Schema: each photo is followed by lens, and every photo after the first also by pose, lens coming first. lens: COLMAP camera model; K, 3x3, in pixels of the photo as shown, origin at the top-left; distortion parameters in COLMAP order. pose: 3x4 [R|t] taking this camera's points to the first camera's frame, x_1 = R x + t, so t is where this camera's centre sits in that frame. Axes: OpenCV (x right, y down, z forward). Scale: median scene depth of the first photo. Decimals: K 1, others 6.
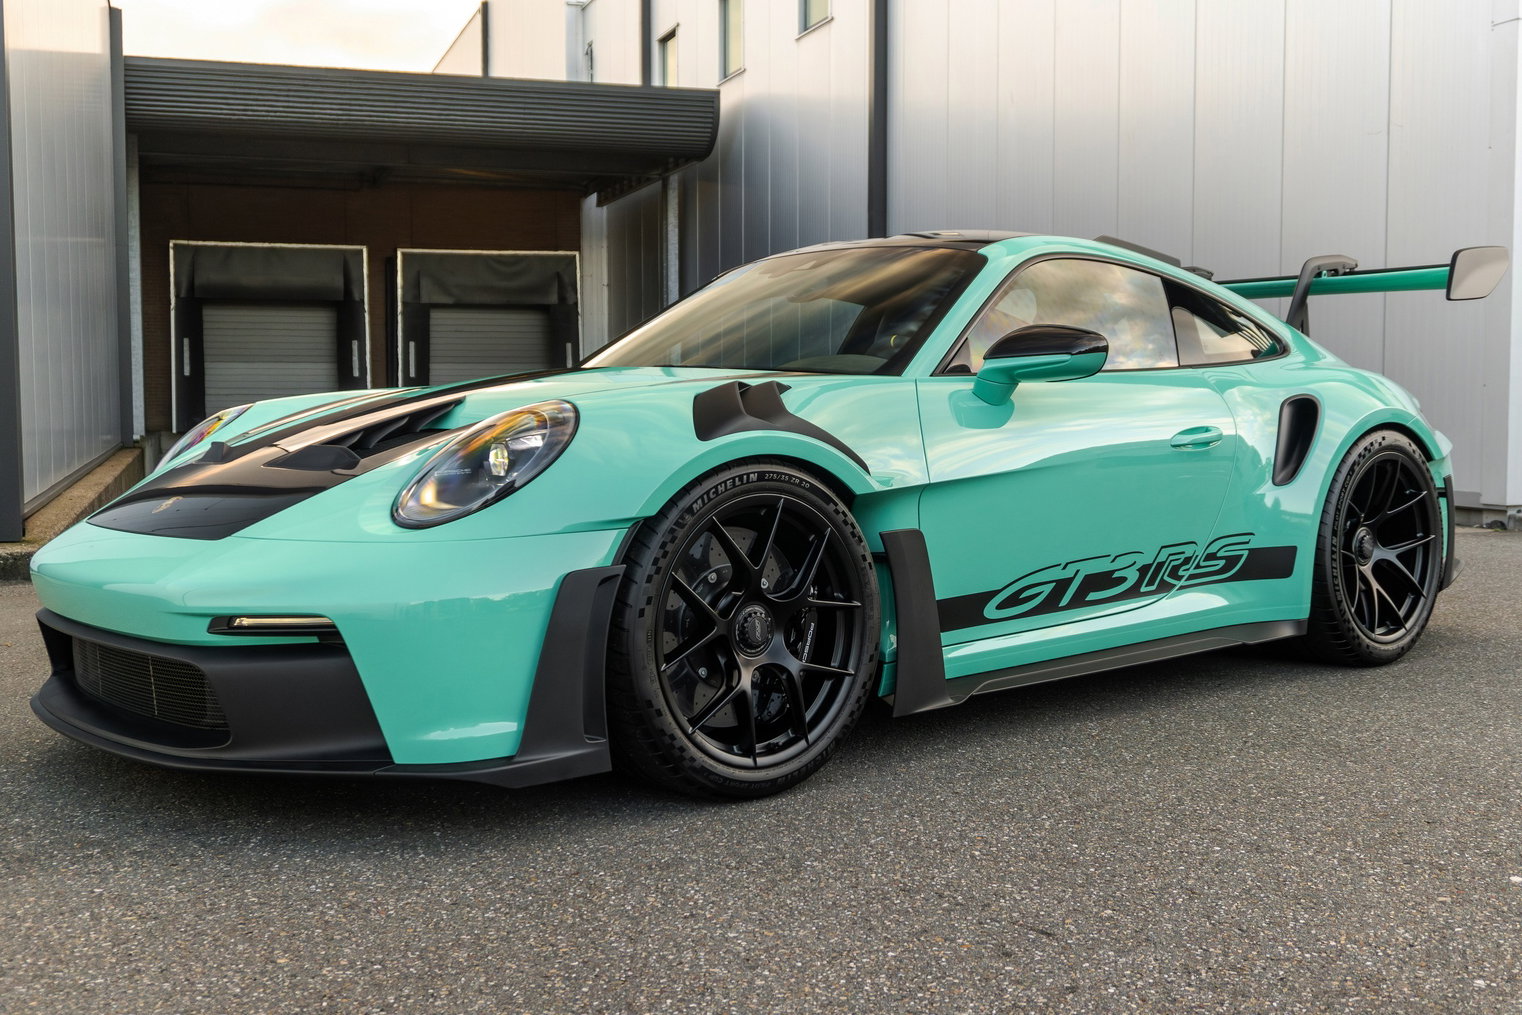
lens RADIAL K [[1625.9, 0, 760.4], [0, 1625.9, 532.5], [0, 0, 1]] dist [-0.045334, 0.141290]
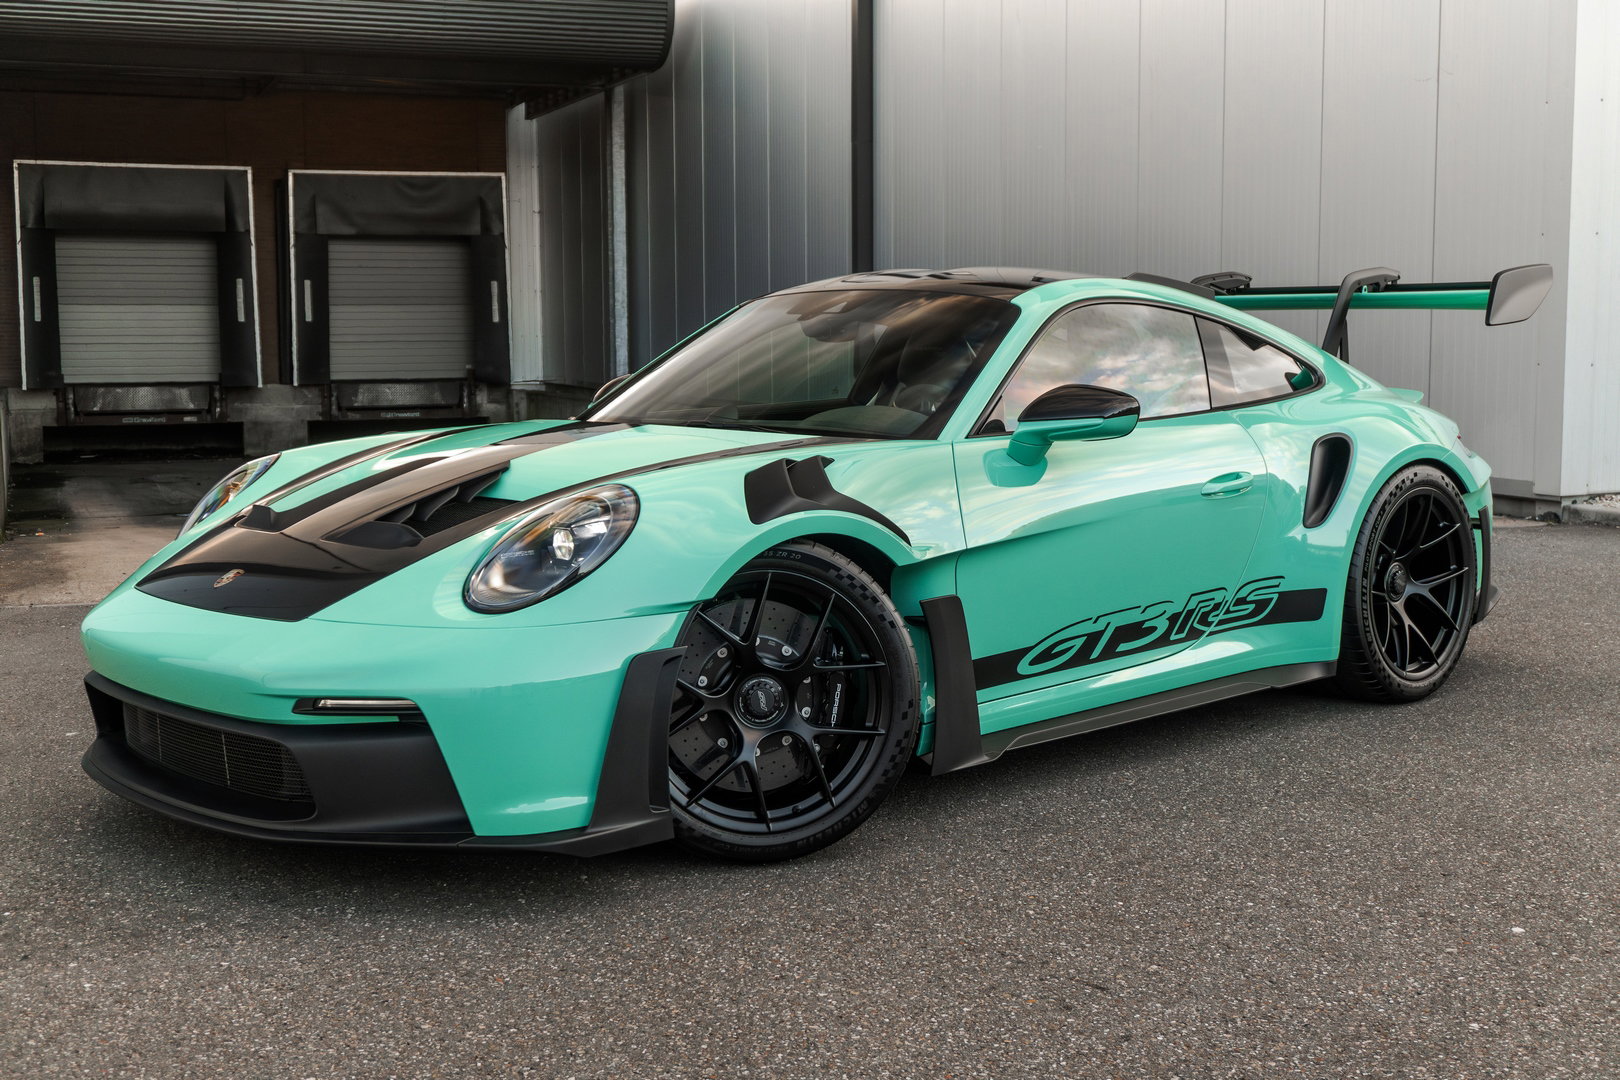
lens RADIAL K [[1875.3, 0, 798.3], [0, 1875.3, 581.4], [0, 0, 1]] dist [0.121155, -0.382354]
pose [[0.999141, -0.008285, 0.040601, -0.049963], [0.006575, 0.999093, 0.042066, -0.056669], [-0.040912, -0.041763, 0.998290, -0.178365]]
